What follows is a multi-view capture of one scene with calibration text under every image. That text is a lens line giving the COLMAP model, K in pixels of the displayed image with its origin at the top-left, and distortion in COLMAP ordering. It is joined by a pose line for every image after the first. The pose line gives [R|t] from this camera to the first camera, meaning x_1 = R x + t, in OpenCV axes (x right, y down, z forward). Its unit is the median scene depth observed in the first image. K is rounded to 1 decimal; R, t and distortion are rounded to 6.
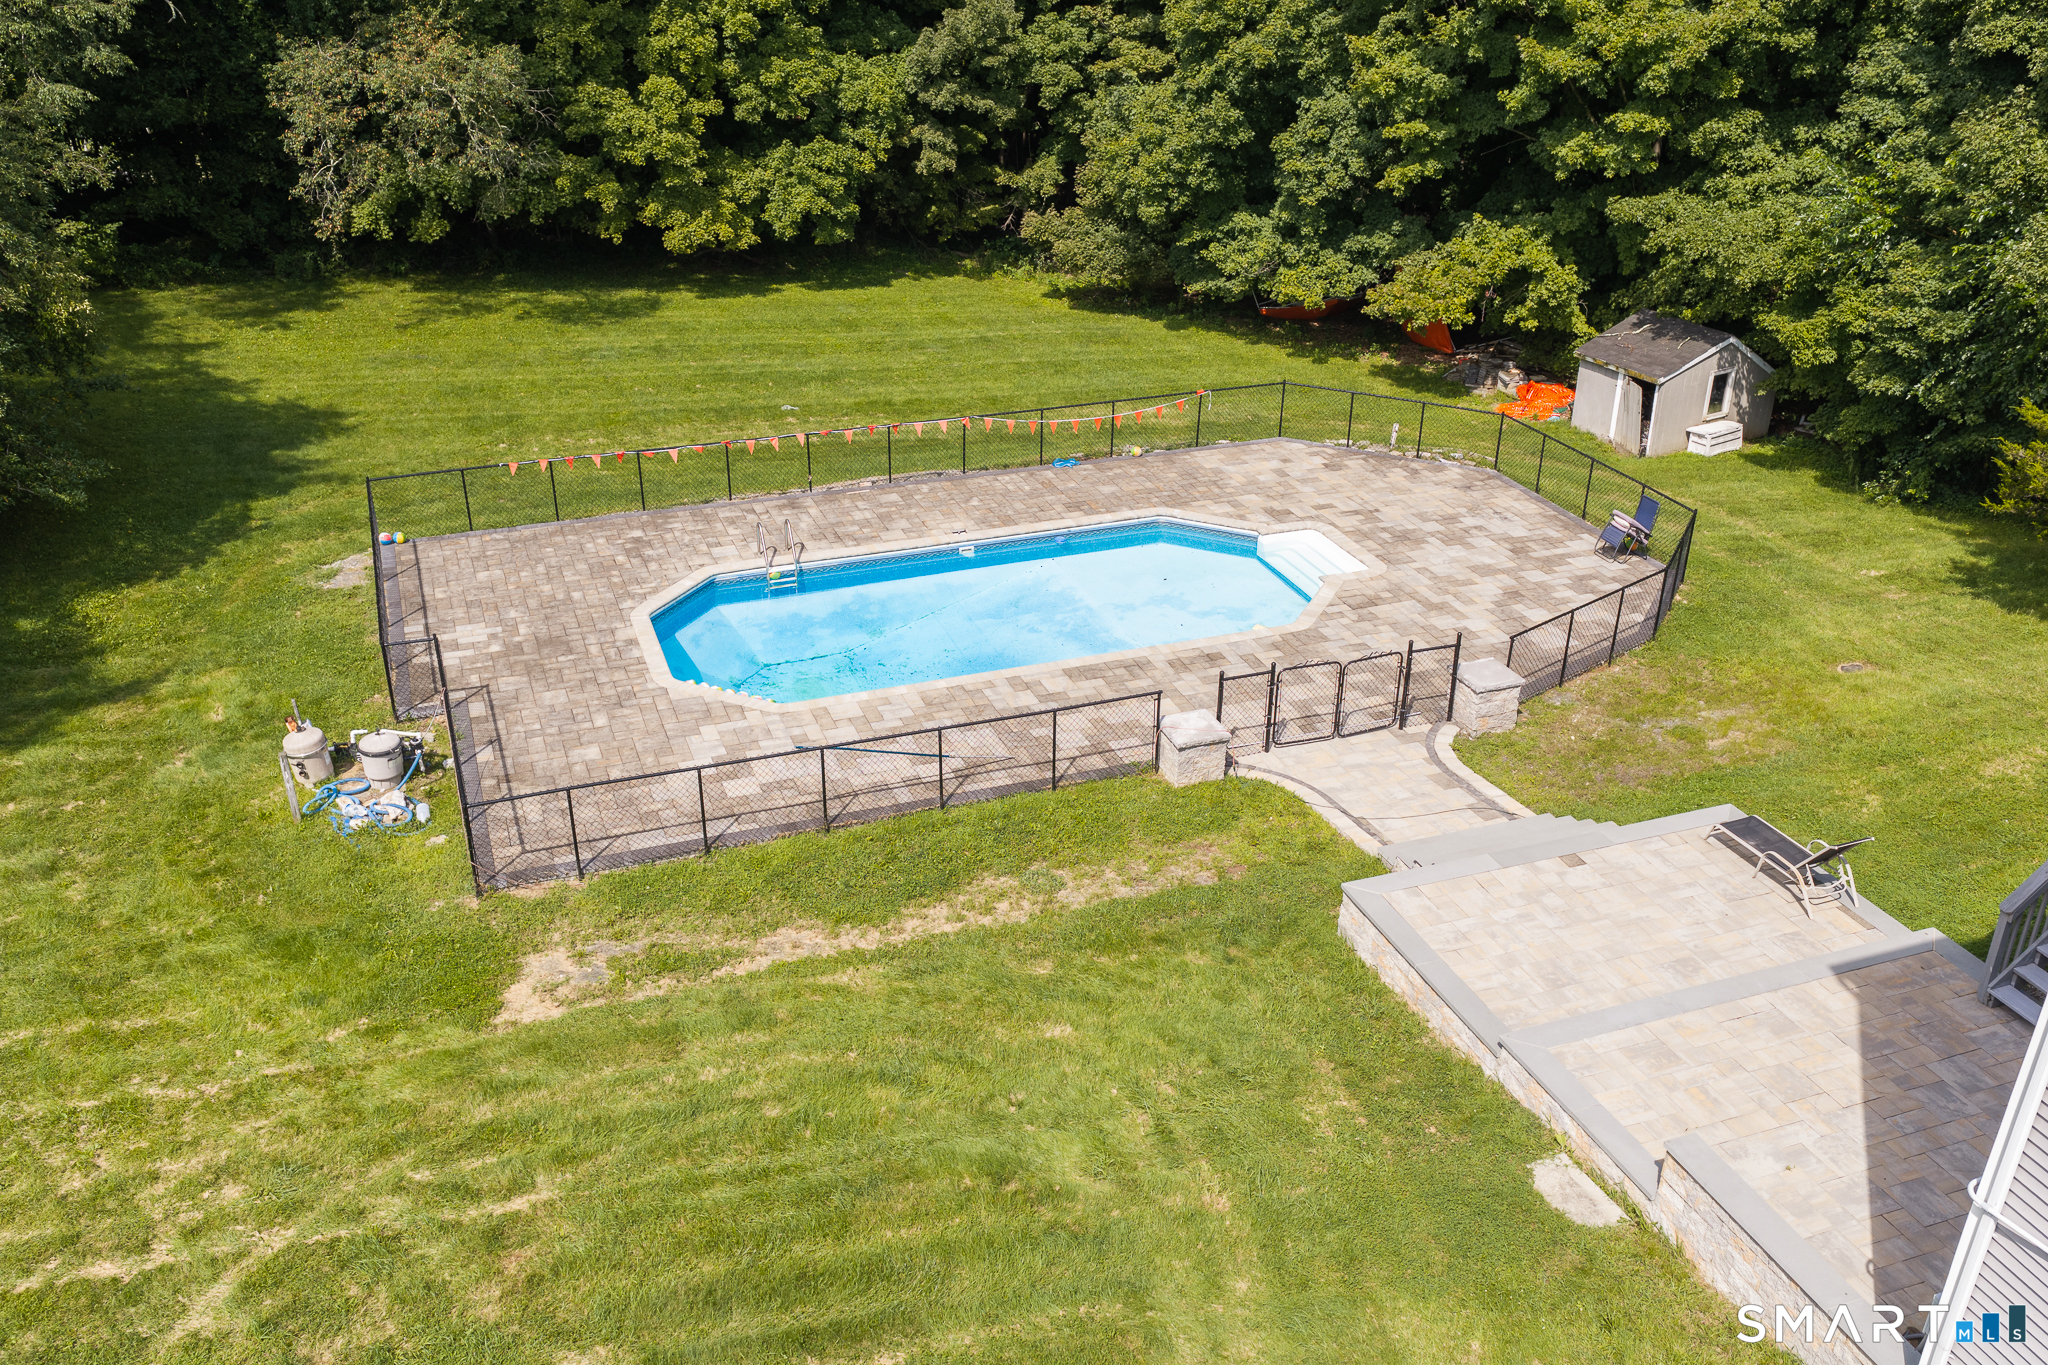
lens RADIAL K [[1691.6, 0, 1024.0], [0, 1691.6, 682.5], [0, 0, 1]] dist [0.010940, -0.006839]
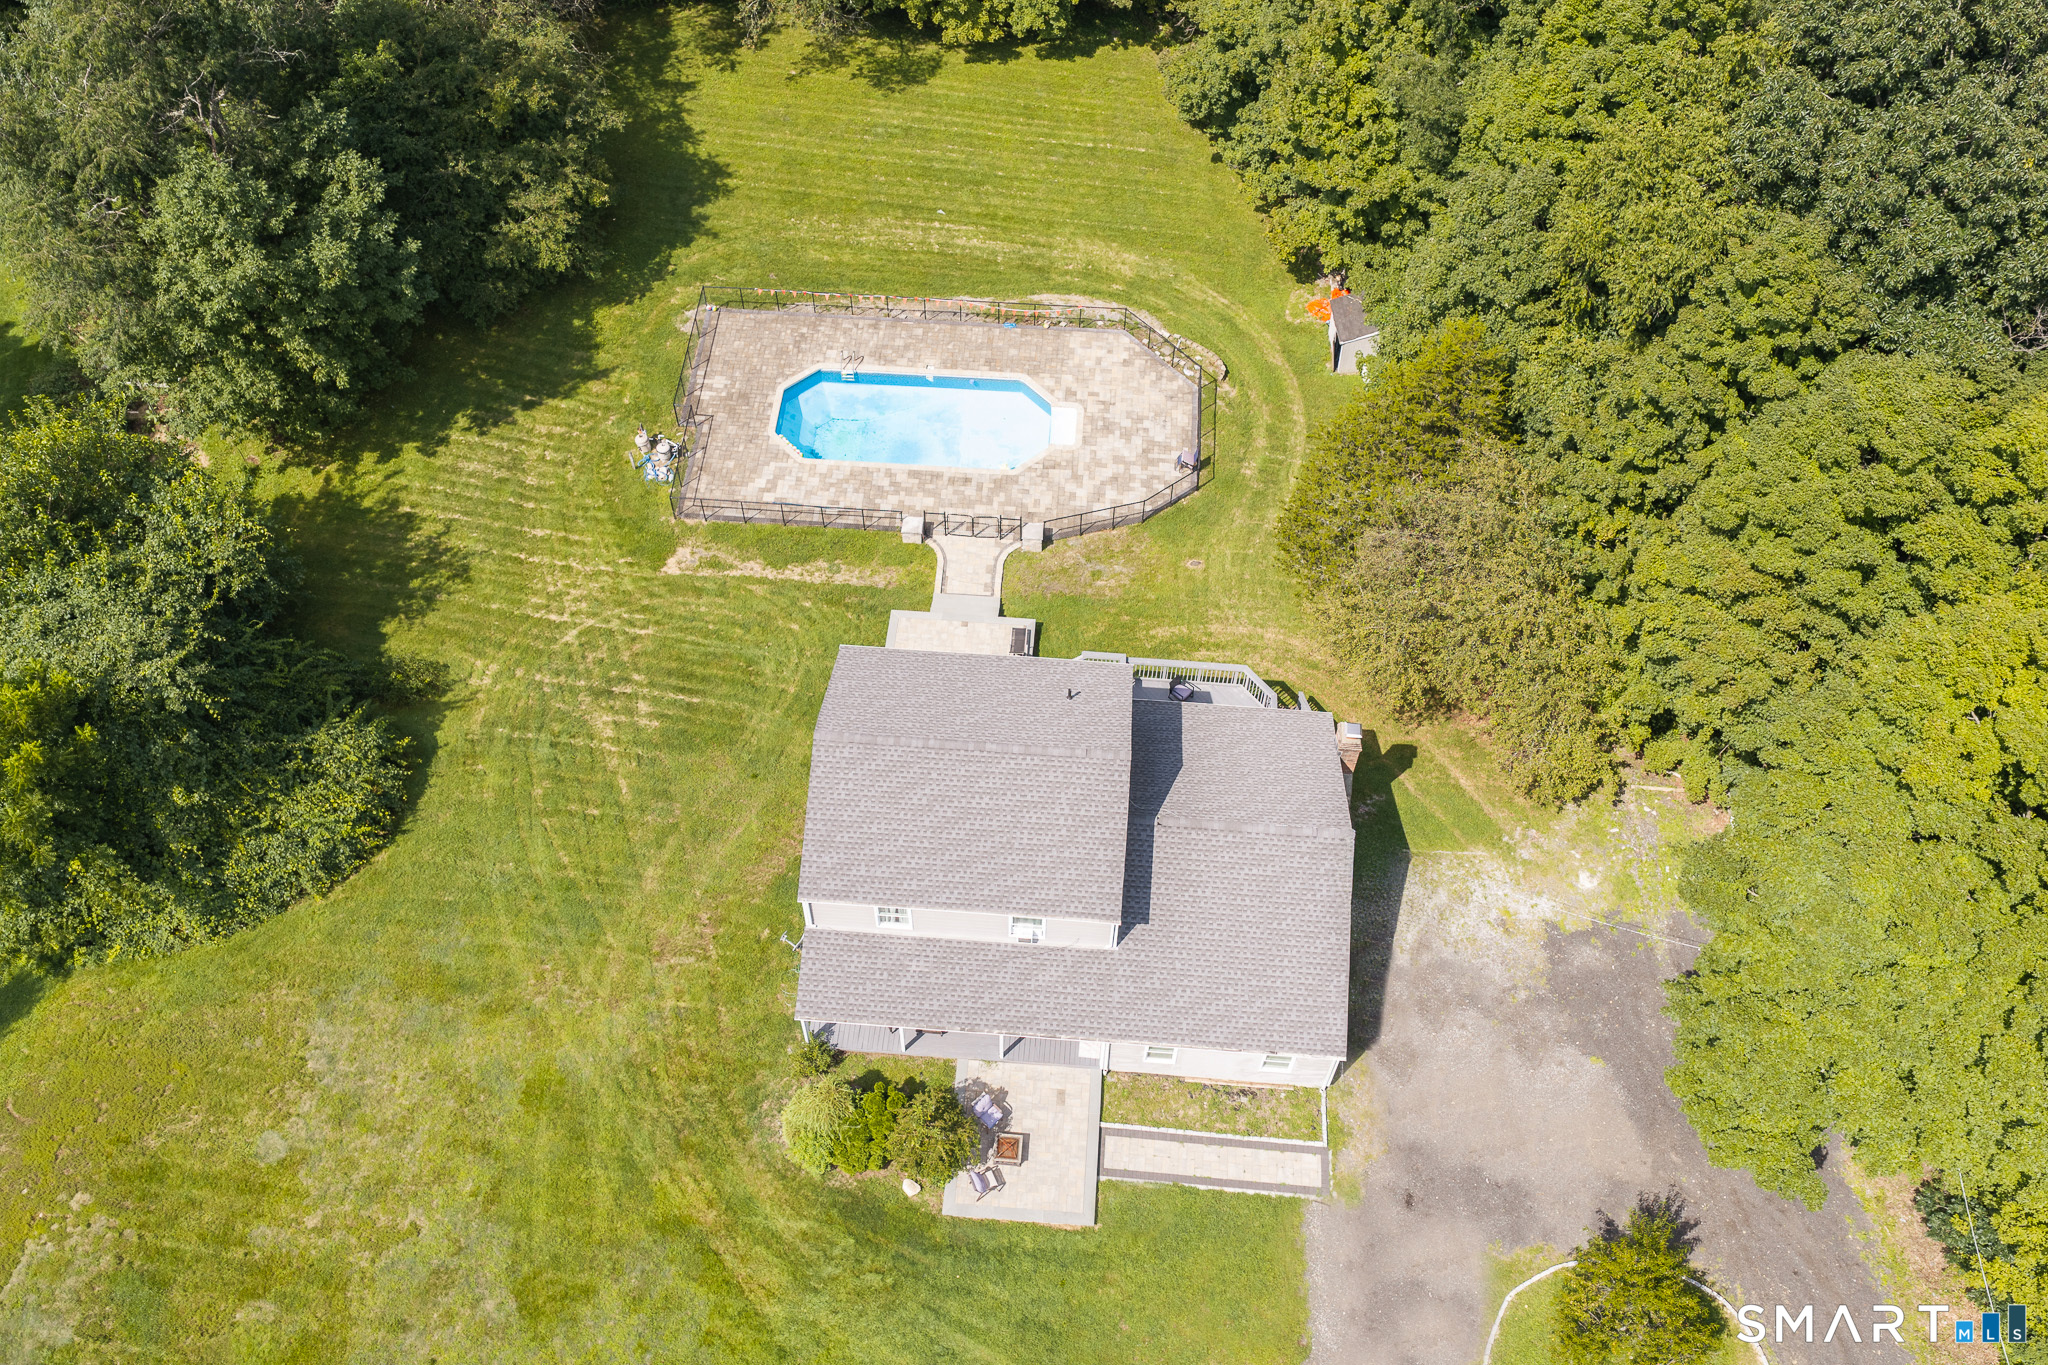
lens RADIAL K [[1691.6, 0, 1024.0], [0, 1691.6, 682.5], [0, 0, 1]] dist [0.010940, -0.006839]
pose [[0.912808, 0.331356, -0.238714, 0.872502], [-0.184837, 0.856440, 0.482023, -0.968505], [0.364165, -0.395872, 0.843012, -1.203321]]
